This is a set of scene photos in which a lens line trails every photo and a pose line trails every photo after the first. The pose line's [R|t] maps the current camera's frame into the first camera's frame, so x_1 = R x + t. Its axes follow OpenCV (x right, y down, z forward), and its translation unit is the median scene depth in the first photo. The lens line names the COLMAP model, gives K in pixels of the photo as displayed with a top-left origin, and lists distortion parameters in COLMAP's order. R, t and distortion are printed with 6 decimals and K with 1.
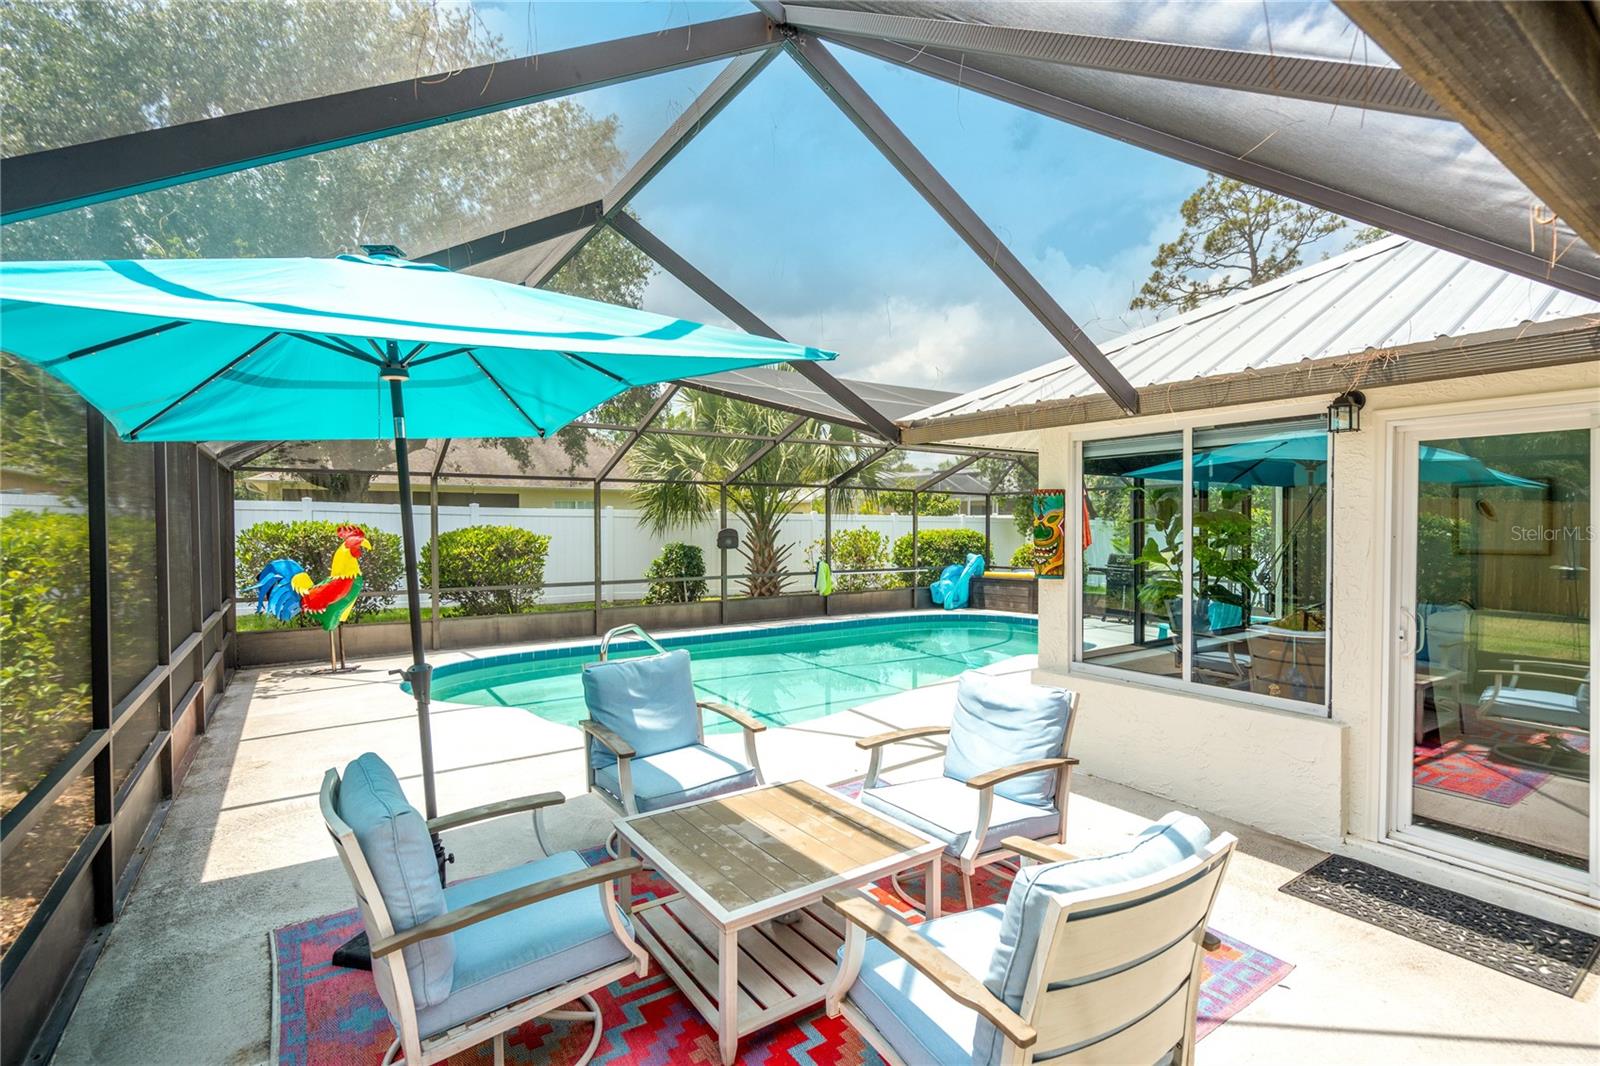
lens RADIAL K [[731.2, 0, 803.6], [0, 731.2, 541.7], [0, 0, 1]] dist [0.033890, 0.000023]
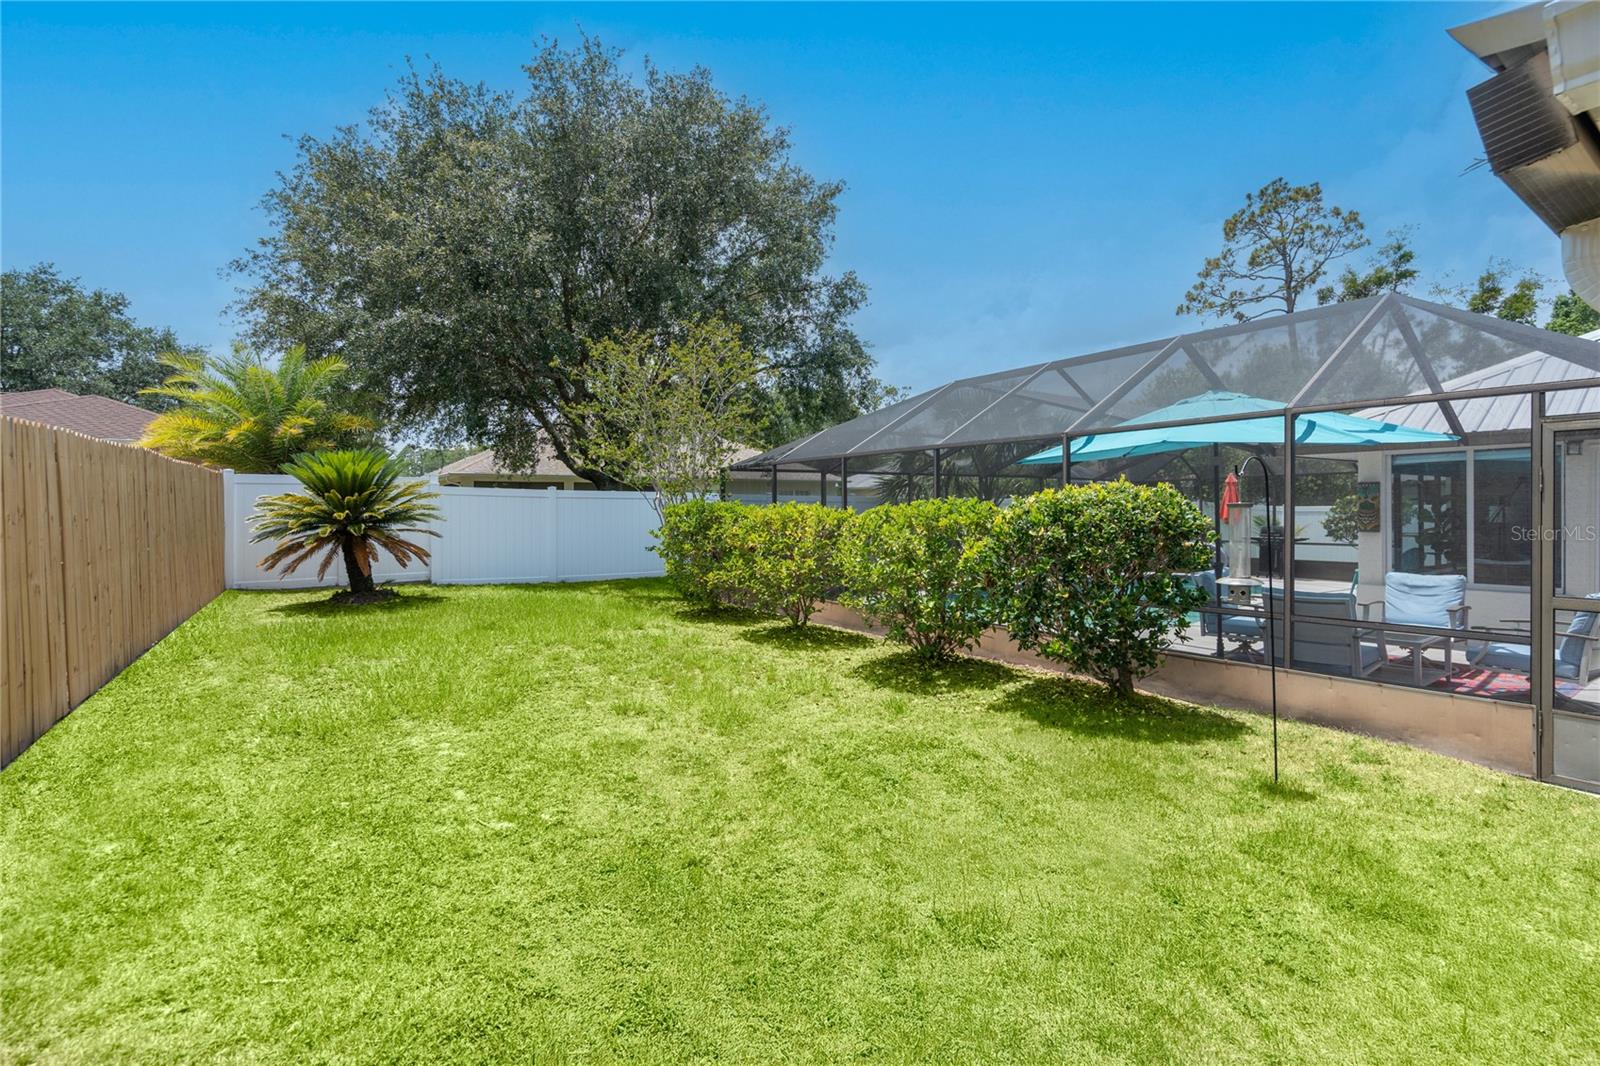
lens RADIAL K [[731.2, 0, 795.5], [0, 731.2, 522.3], [0, 0, 1]] dist [0.033890, 0.000023]
pose [[0.999749, -0.009935, 0.020087, -0.177190], [0.010038, 0.999937, -0.005005, 0.003508], [-0.020036, 0.005205, 0.999786, -0.126123]]
